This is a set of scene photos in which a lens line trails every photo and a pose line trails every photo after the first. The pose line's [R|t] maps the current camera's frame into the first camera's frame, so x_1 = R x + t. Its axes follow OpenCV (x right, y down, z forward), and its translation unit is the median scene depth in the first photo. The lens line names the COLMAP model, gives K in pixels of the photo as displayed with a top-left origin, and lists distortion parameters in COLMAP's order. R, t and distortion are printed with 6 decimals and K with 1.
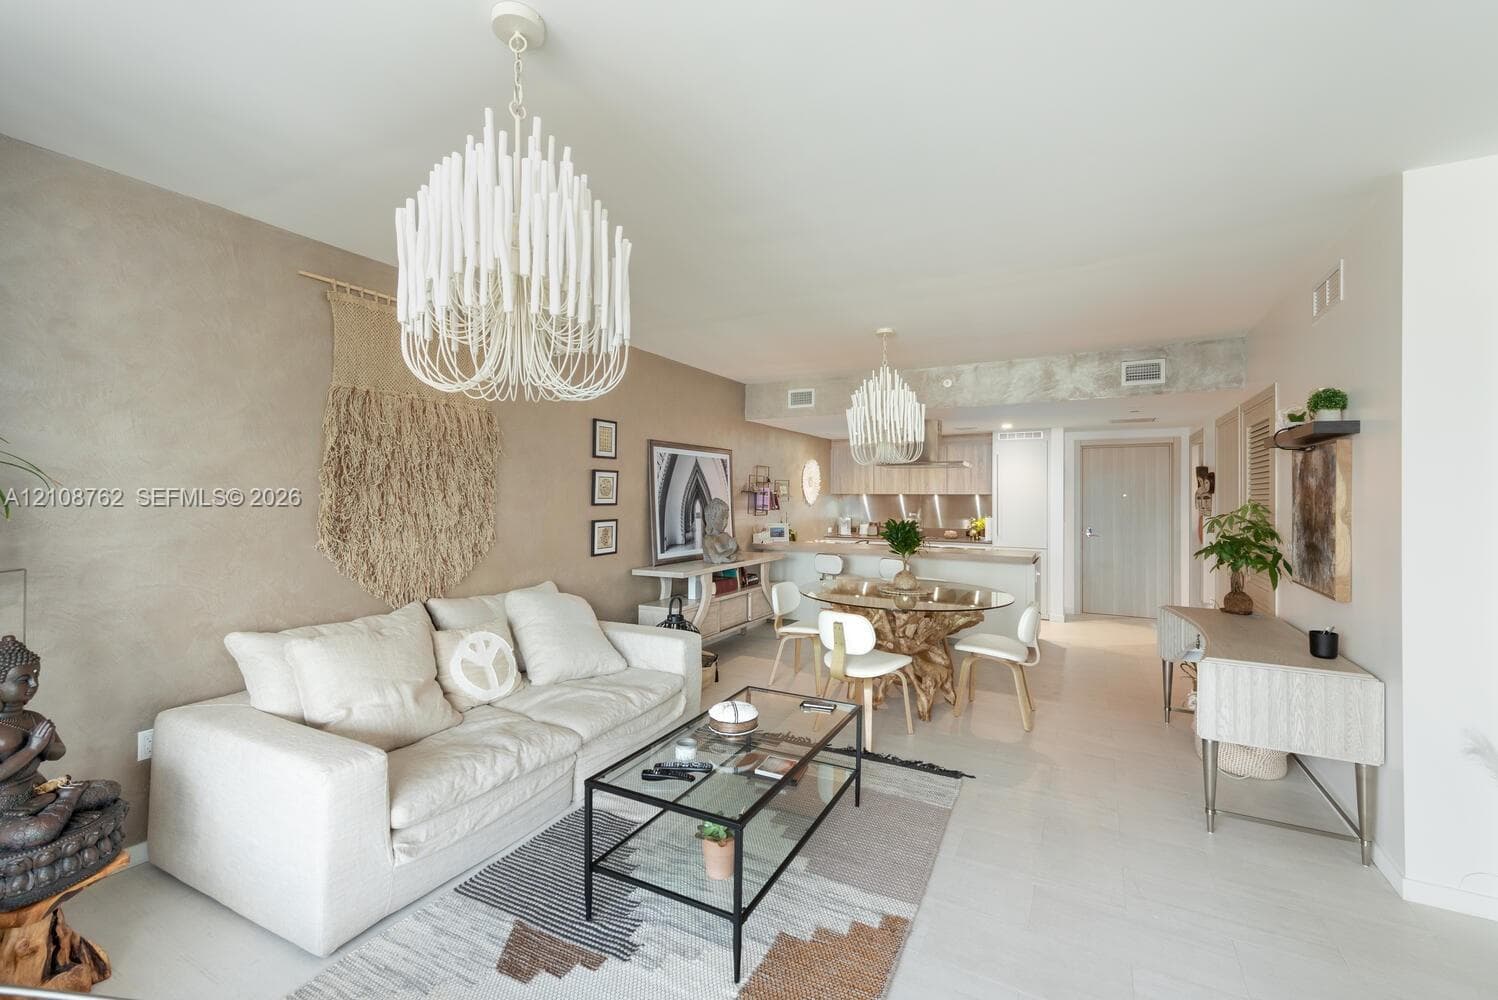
lens RADIAL K [[636.0, 0, 747.4], [0, 636.0, 491.3], [0, 0, 1]] dist [0.015936, -0.005514]
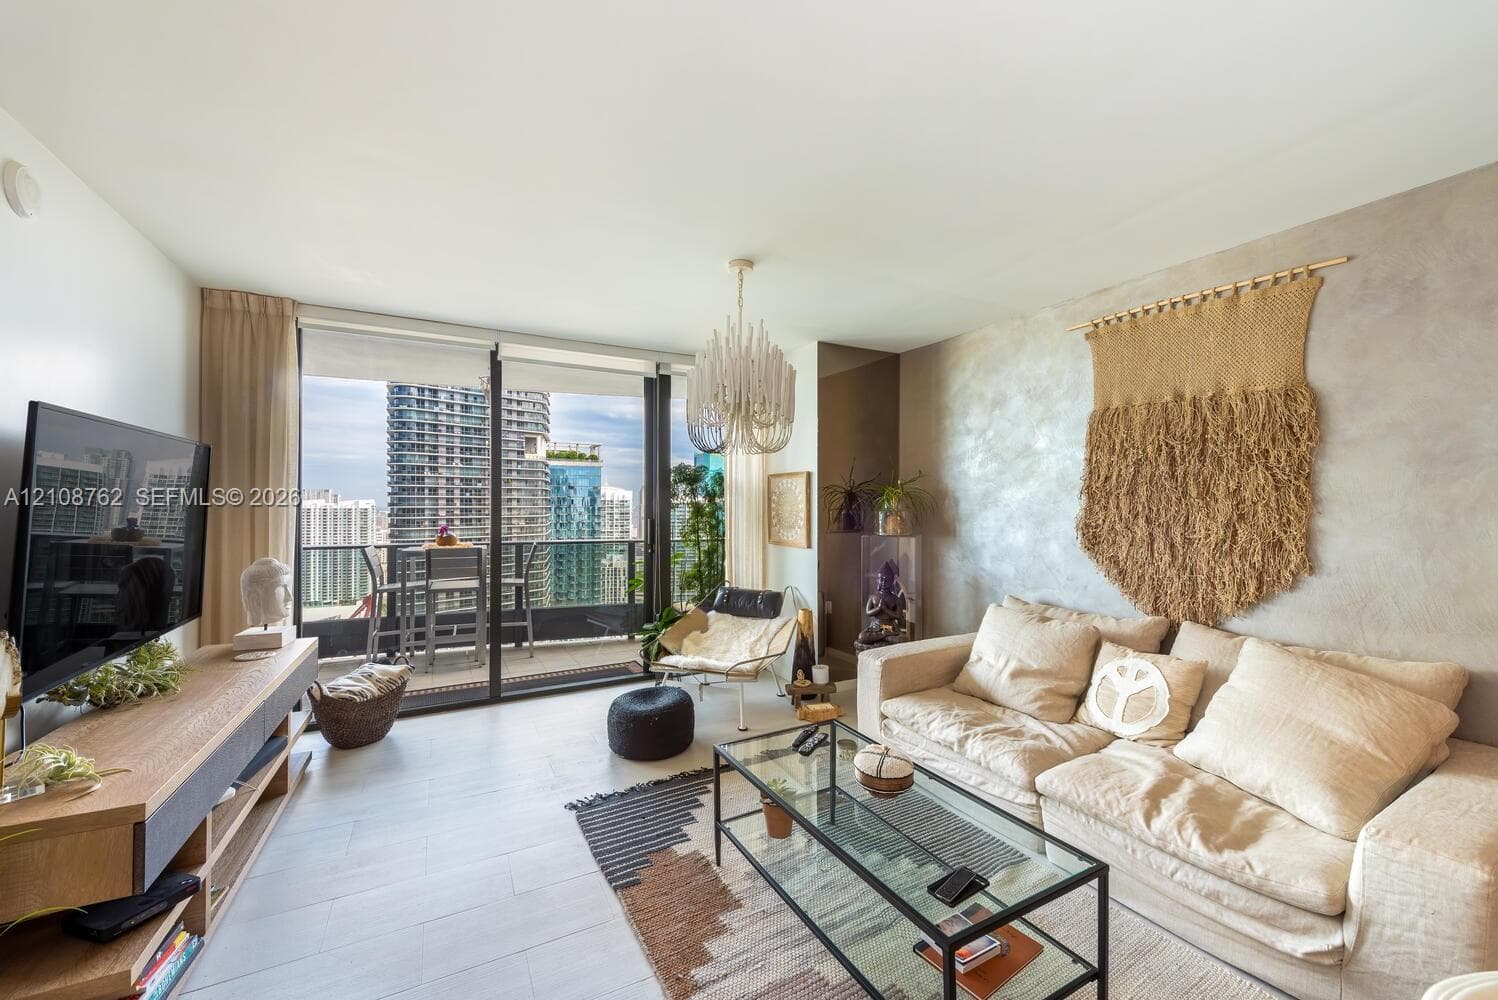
lens RADIAL K [[595.4, 0, 731.1], [0, 595.4, 492.9], [0, 0, 1]] dist [0.011266, -0.003128]
pose [[-0.581879, -0.020894, -0.813007, 0.338844], [0.001597, 0.999639, -0.026833, 0.006948], [0.813274, -0.016912, -0.581635, 0.597793]]
